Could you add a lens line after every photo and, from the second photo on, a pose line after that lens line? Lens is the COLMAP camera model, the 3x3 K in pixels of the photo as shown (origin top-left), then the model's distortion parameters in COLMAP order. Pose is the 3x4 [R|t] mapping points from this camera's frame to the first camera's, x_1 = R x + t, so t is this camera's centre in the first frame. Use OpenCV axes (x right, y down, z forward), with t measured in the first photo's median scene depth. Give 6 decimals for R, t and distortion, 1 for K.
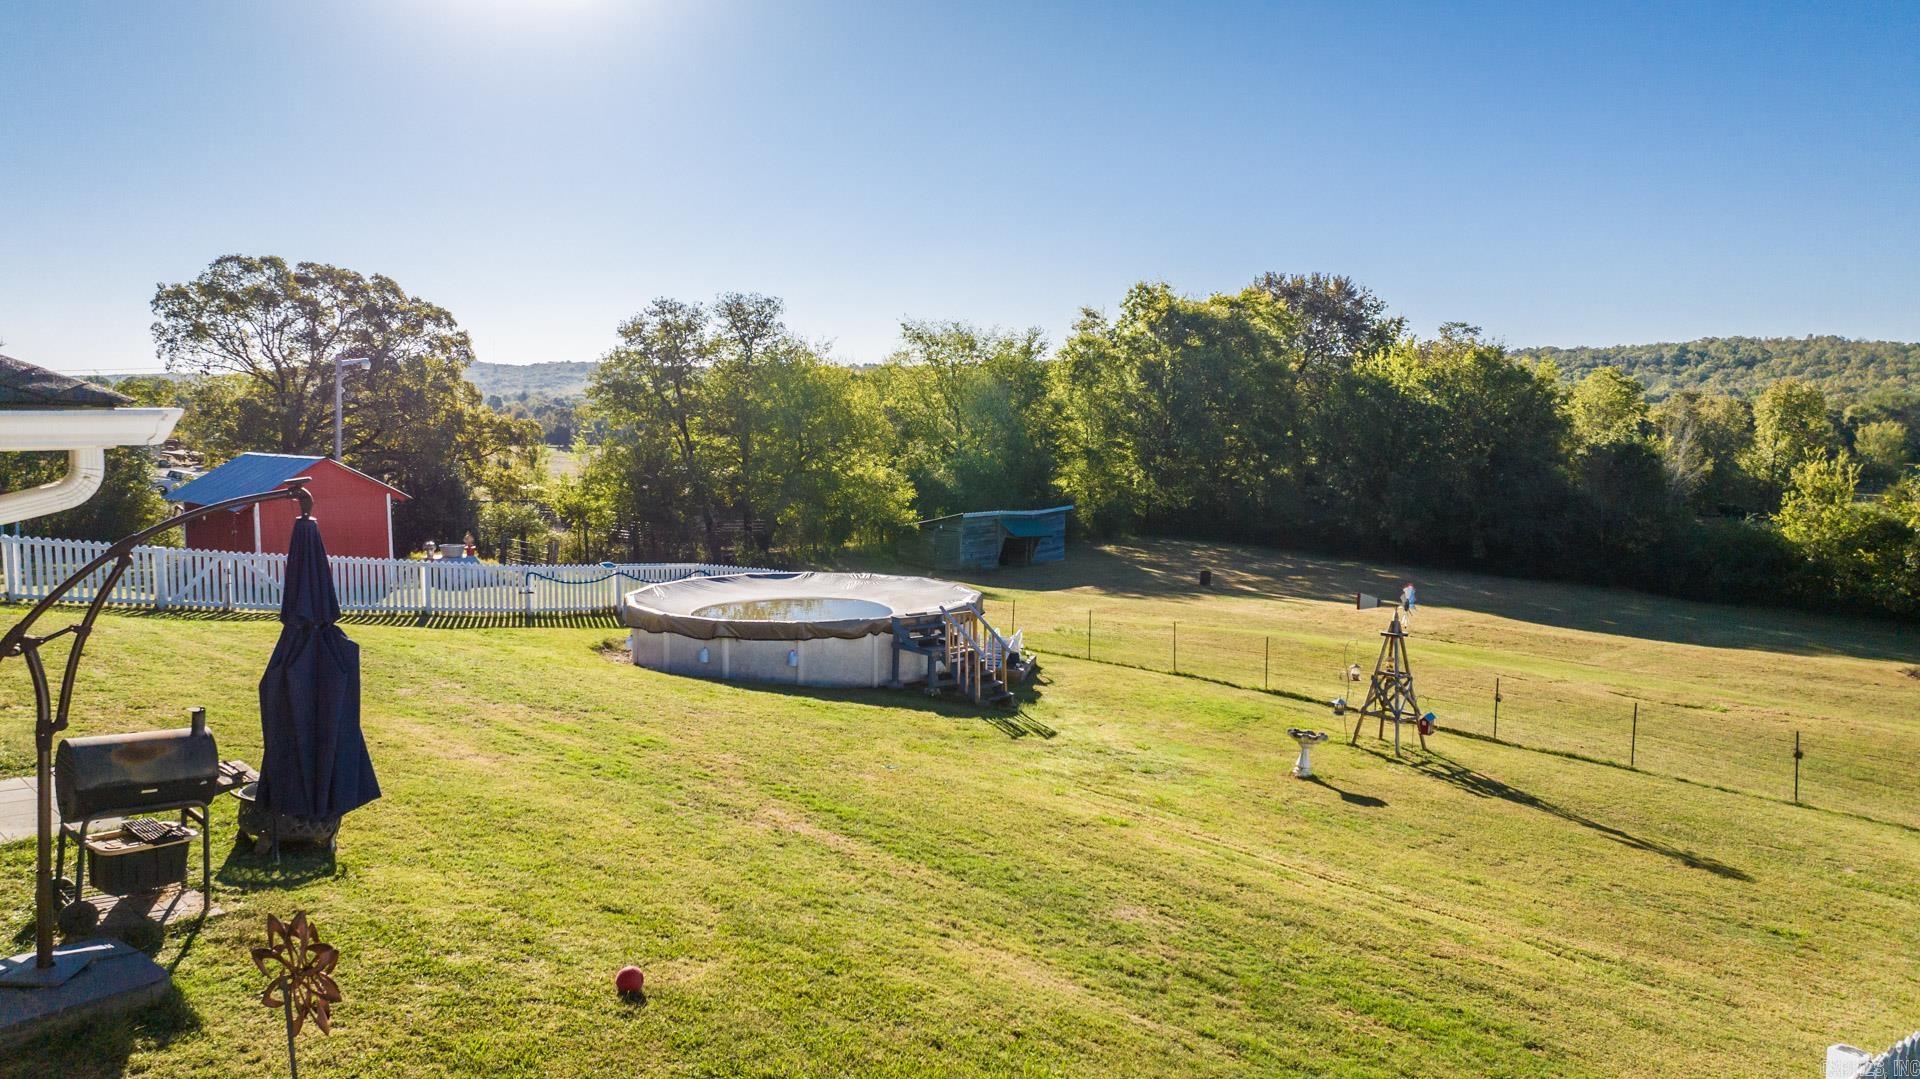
lens RADIAL K [[1346.5, 0, 960.0], [0, 1346.5, 539.5], [0, 0, 1]] dist [-0.007241, 0.004683]
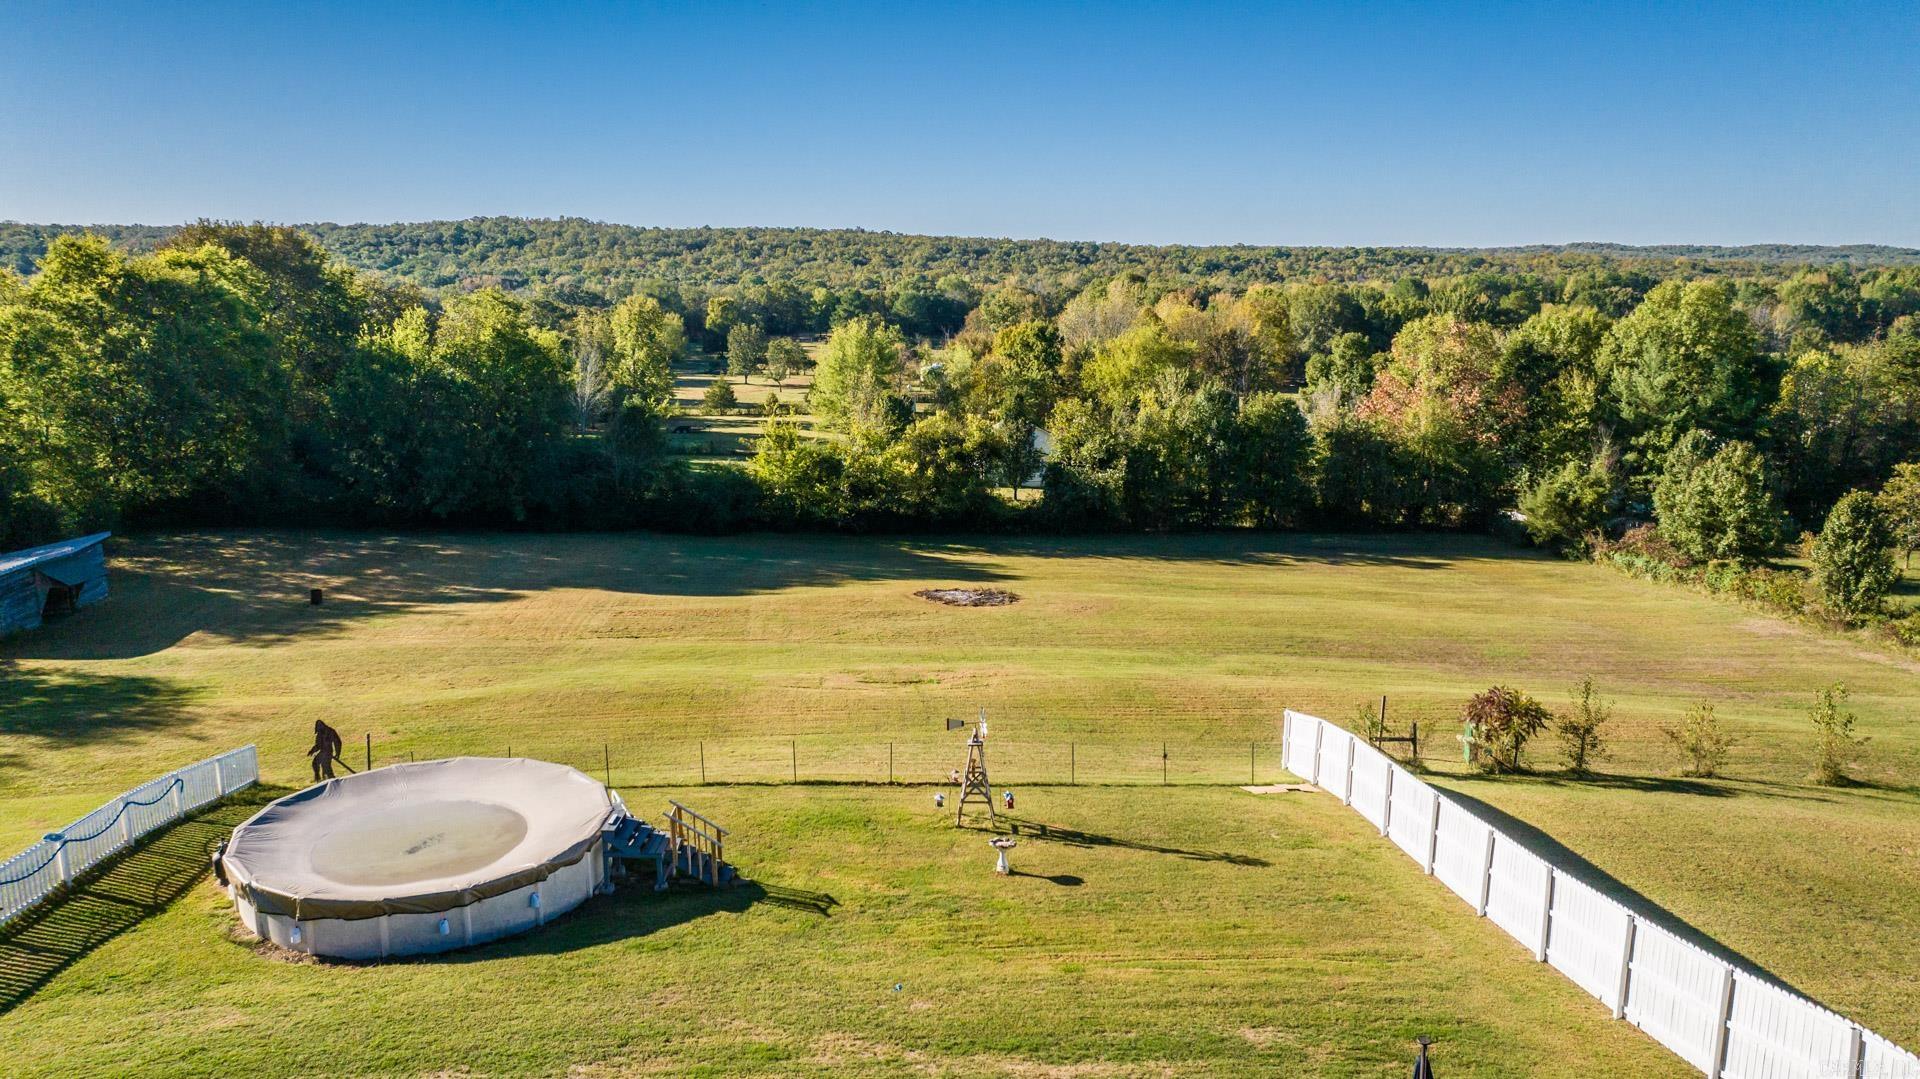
lens RADIAL K [[1346.5, 0, 960.0], [0, 1346.5, 539.5], [0, 0, 1]] dist [-0.007241, 0.004683]
pose [[0.660002, -0.152244, 0.735676, -0.091933], [0.081825, 0.987993, 0.131050, -0.043310], [-0.746795, -0.026296, 0.664534, 0.009877]]
